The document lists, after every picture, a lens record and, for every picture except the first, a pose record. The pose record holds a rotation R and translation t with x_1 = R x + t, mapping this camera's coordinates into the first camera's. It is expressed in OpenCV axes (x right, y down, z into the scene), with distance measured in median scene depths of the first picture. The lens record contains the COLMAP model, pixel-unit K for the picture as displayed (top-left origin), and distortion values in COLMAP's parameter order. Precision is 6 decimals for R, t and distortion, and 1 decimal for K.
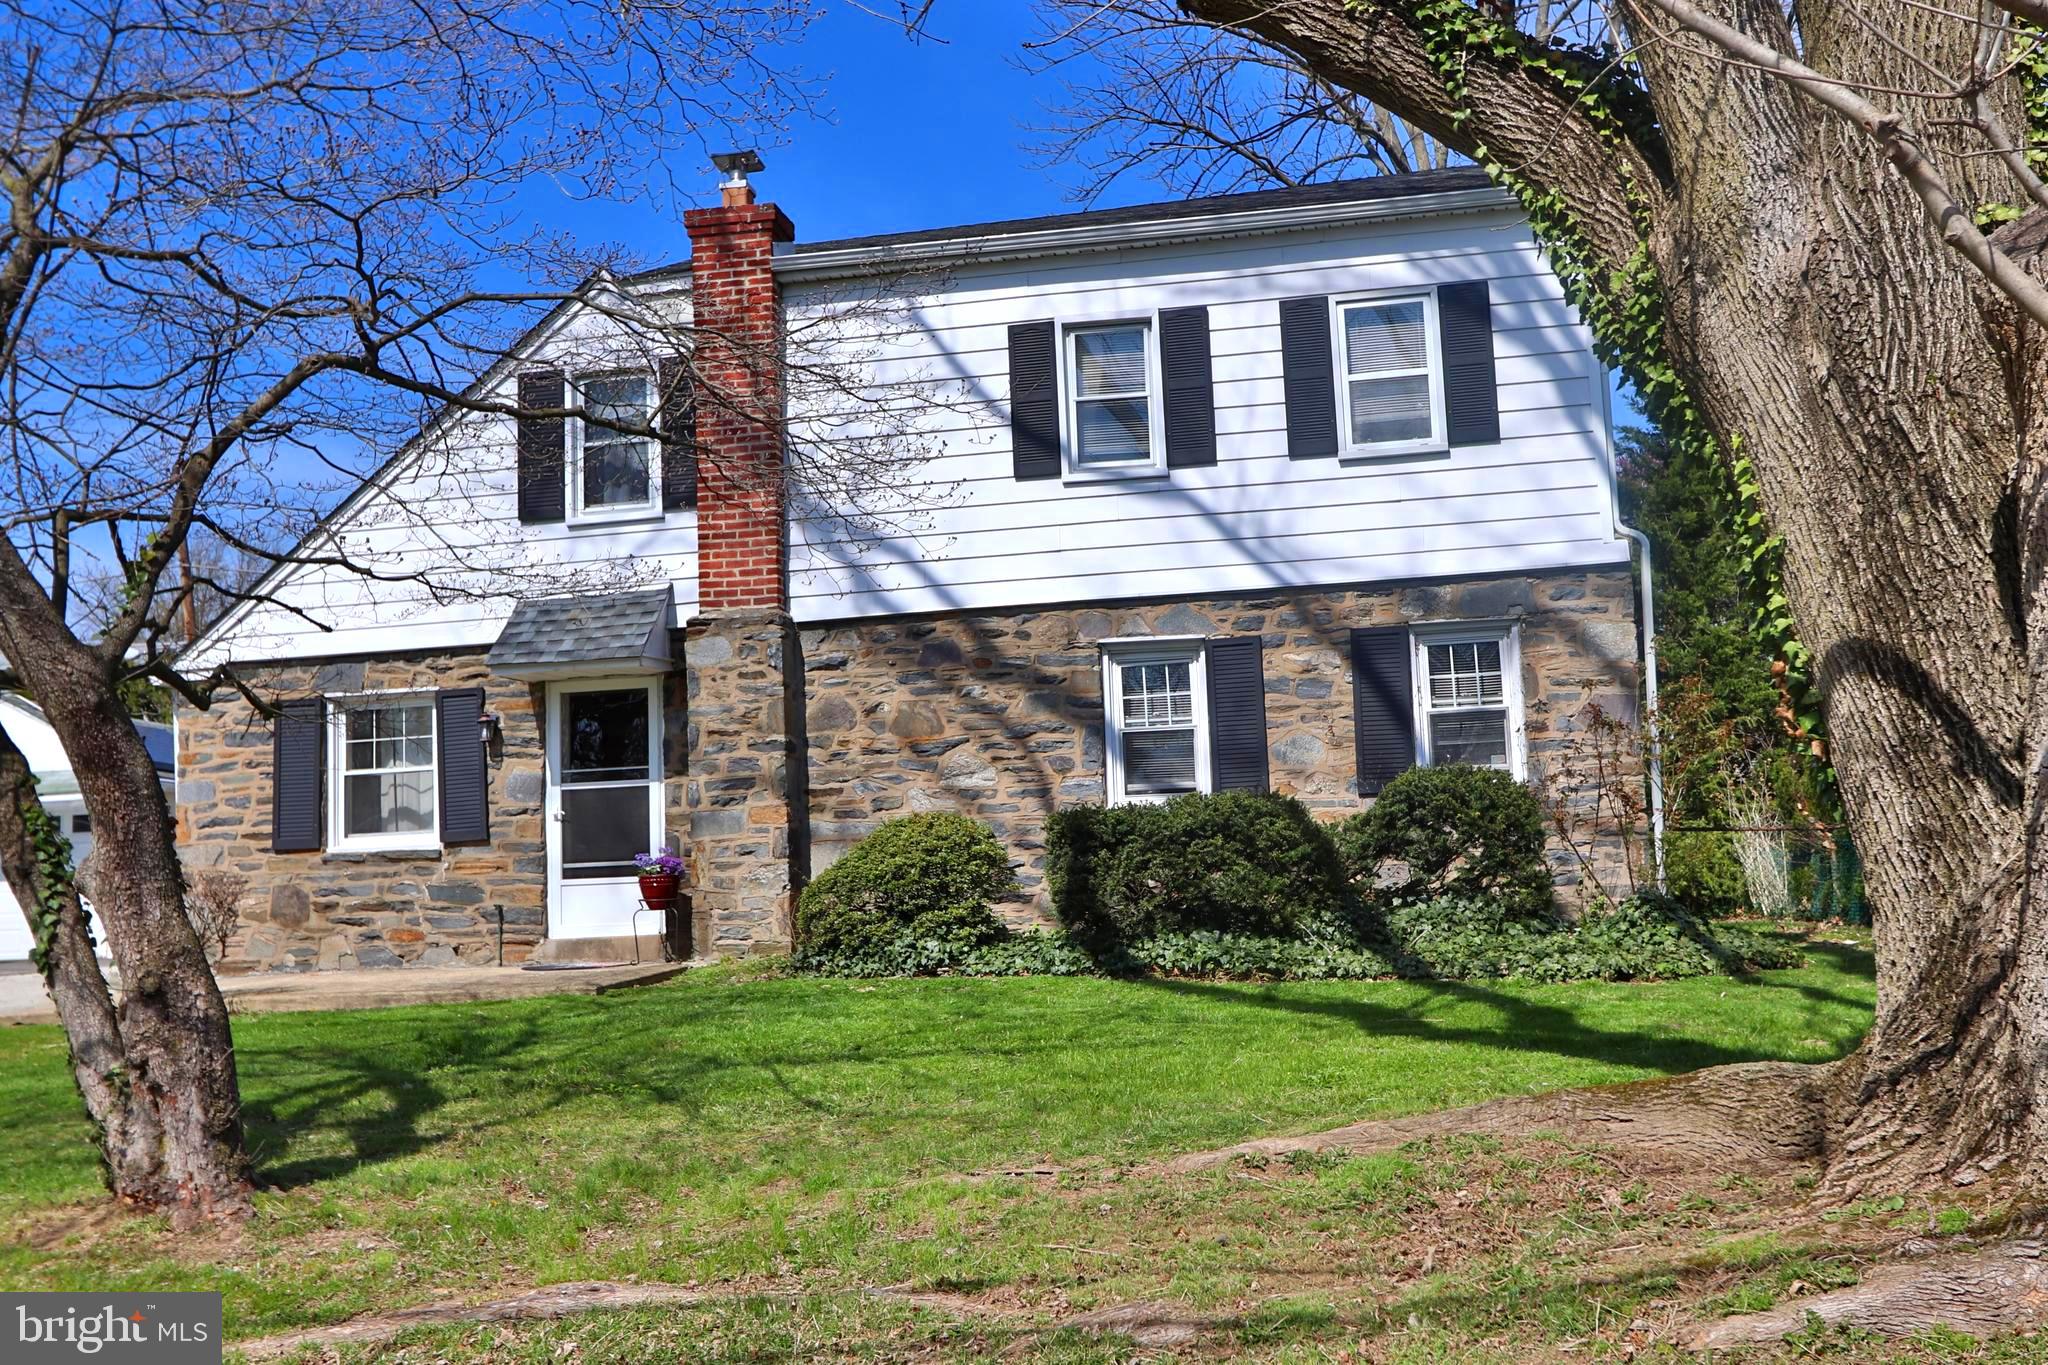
lens RADIAL K [[2042.6, 0, 1024.5], [0, 2042.6, 677.6], [0, 0, 1]] dist [-0.001925, 0.000000]
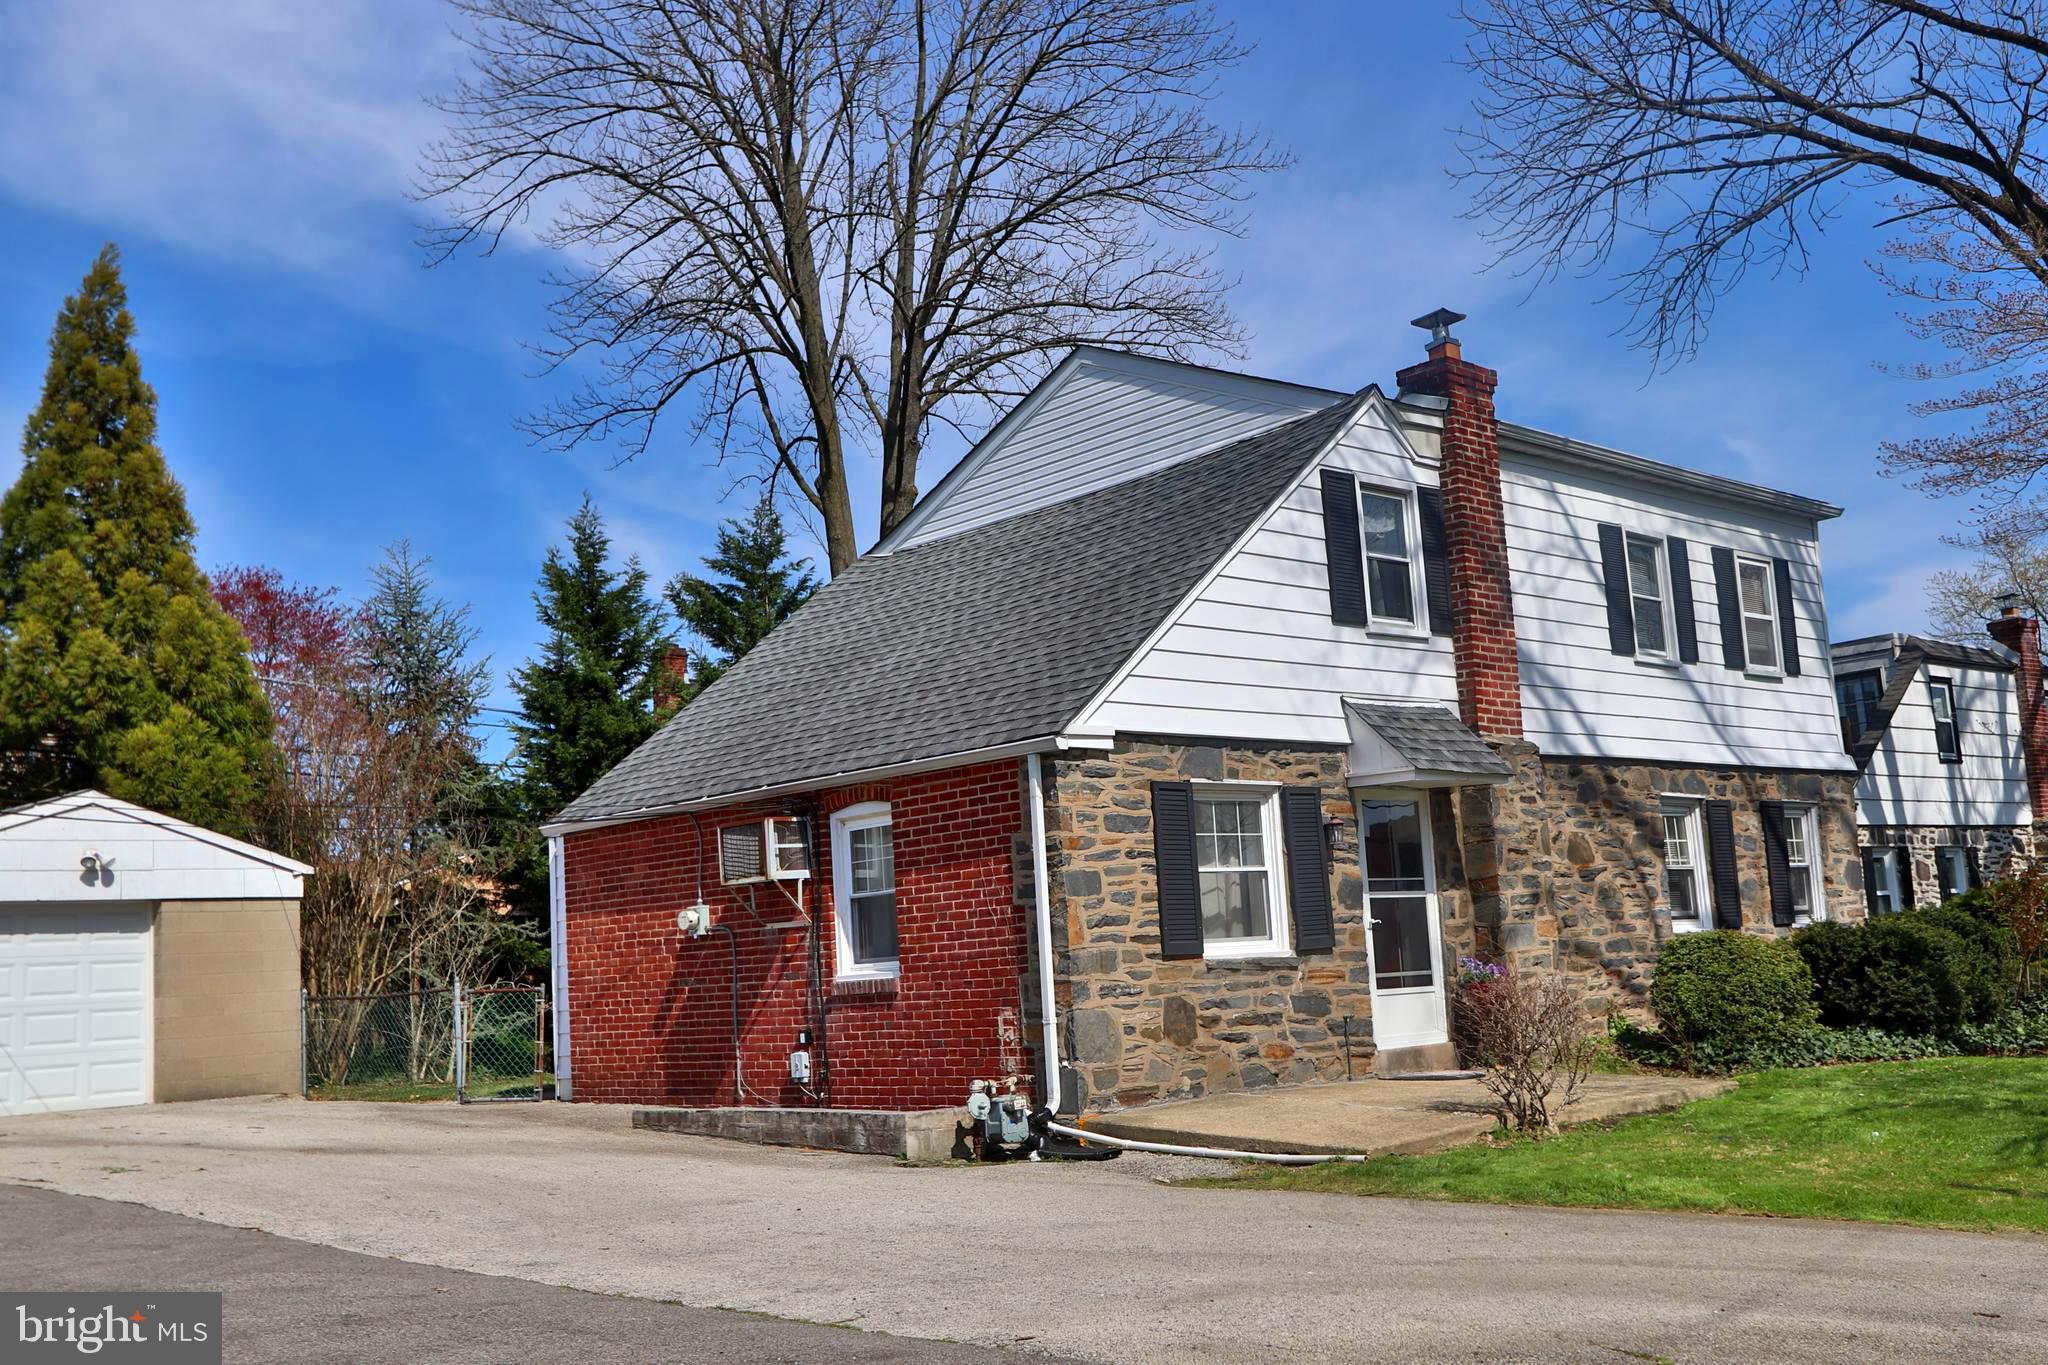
lens RADIAL K [[2042.6, 0, 1022.6], [0, 2042.6, 697.6], [0, 0, 1]] dist [-0.001925, 0.000000]
pose [[0.598728, 0.118376, 0.792156, -1.117884], [-0.054098, 0.992736, -0.107462, 0.073781], [-0.799123, 0.021487, 0.600783, 0.540359]]
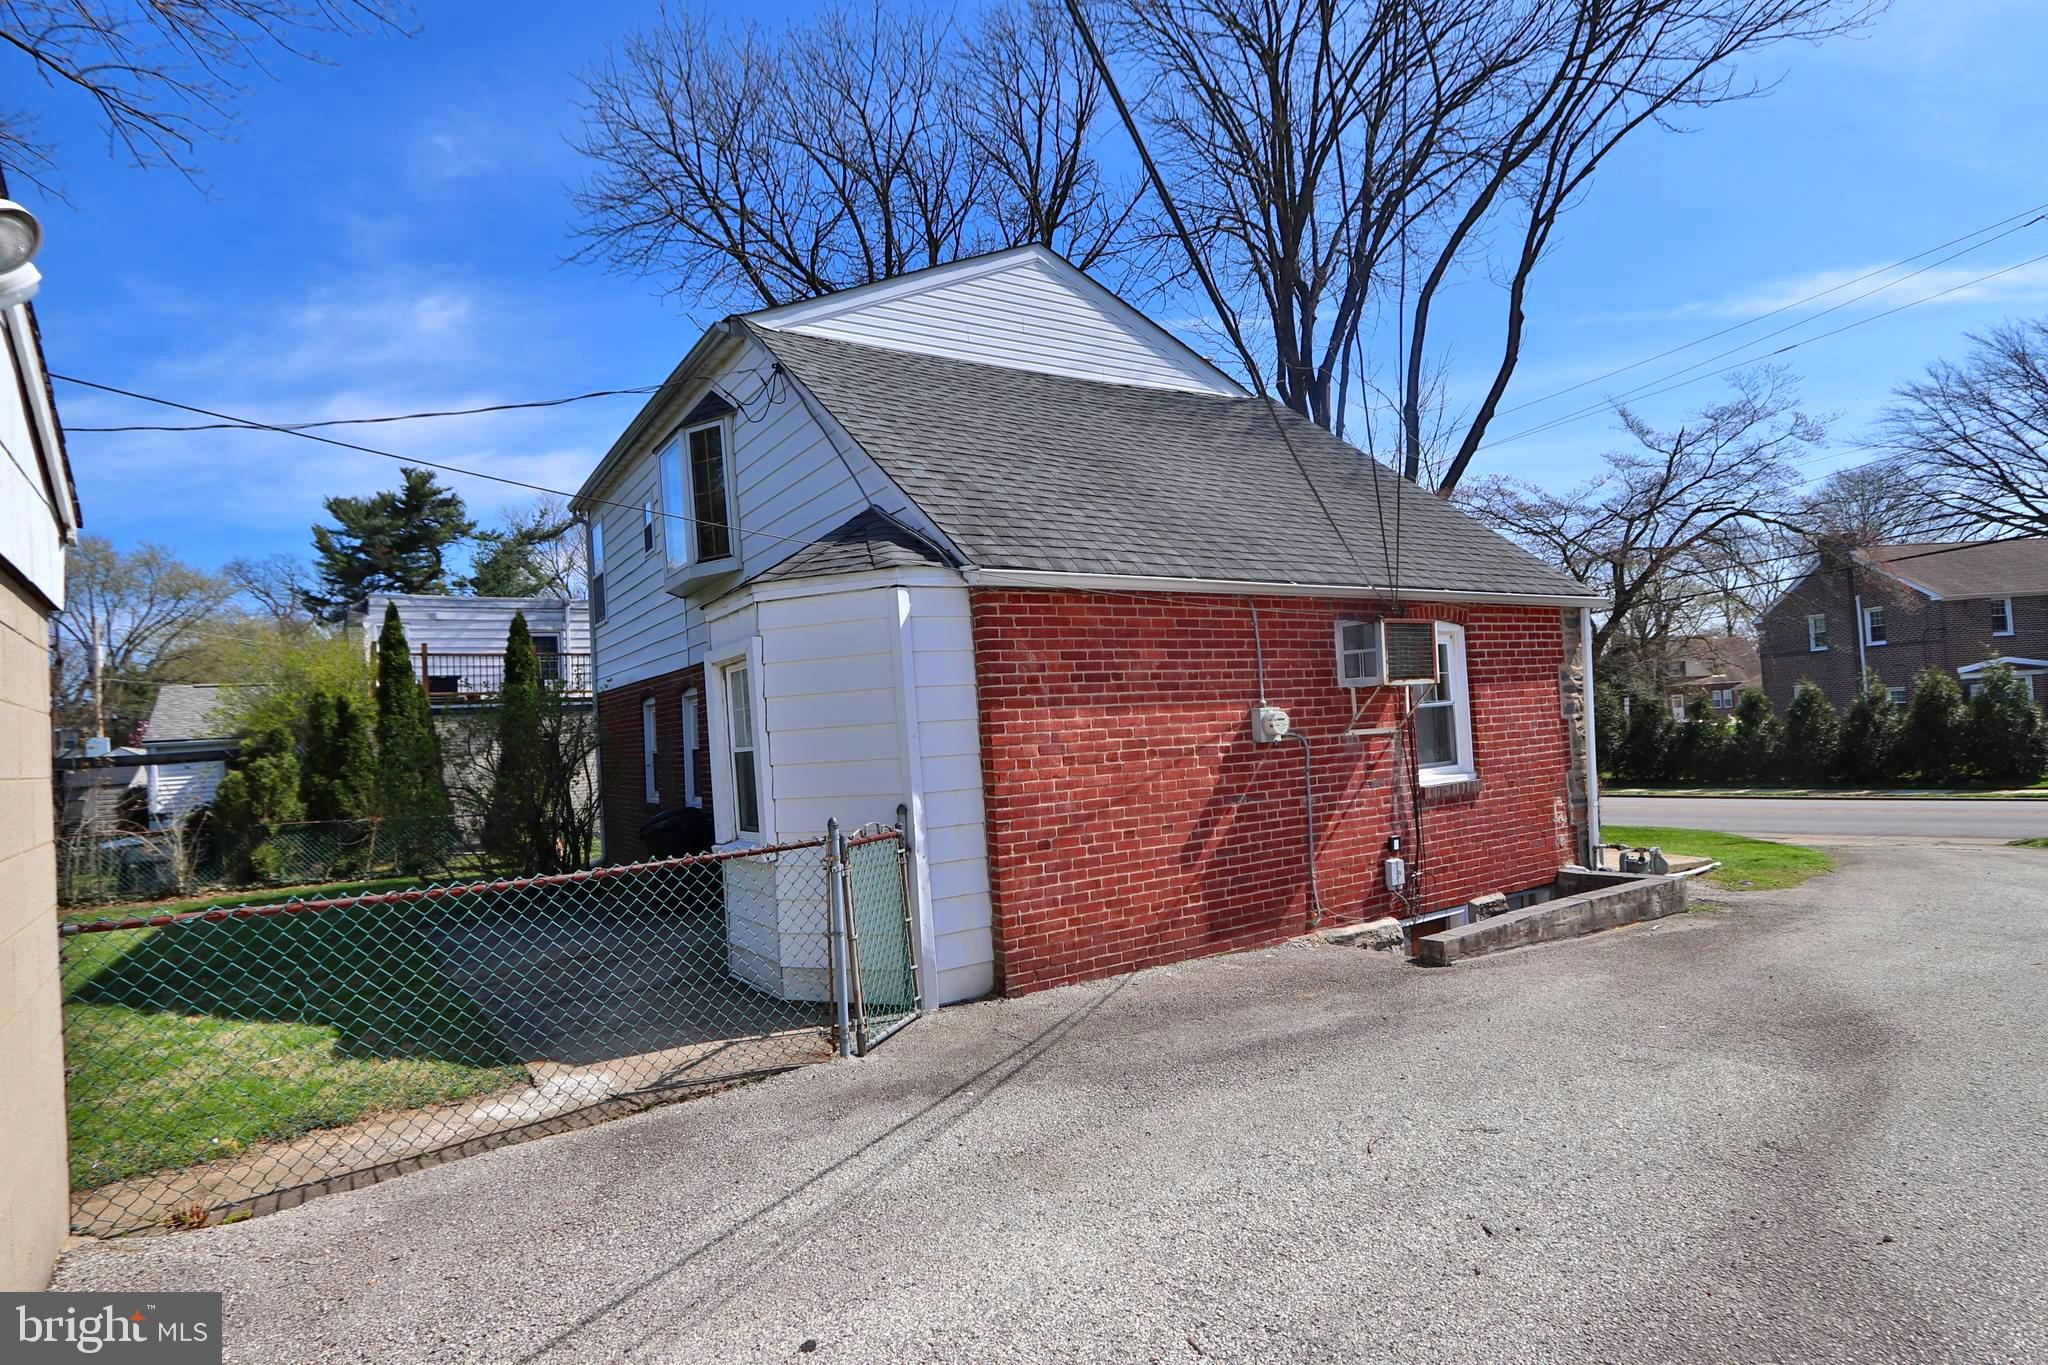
lens RADIAL K [[1043.0, 0, 1028.8], [0, 1043.0, 695.1], [0, 0, 1]] dist [-0.022037, 0.001165]
pose [[-0.688145, 0.106668, 0.717689, -0.608436], [0.010343, 0.990476, -0.137294, 0.134419], [-0.725499, -0.087055, -0.682695, 1.736009]]
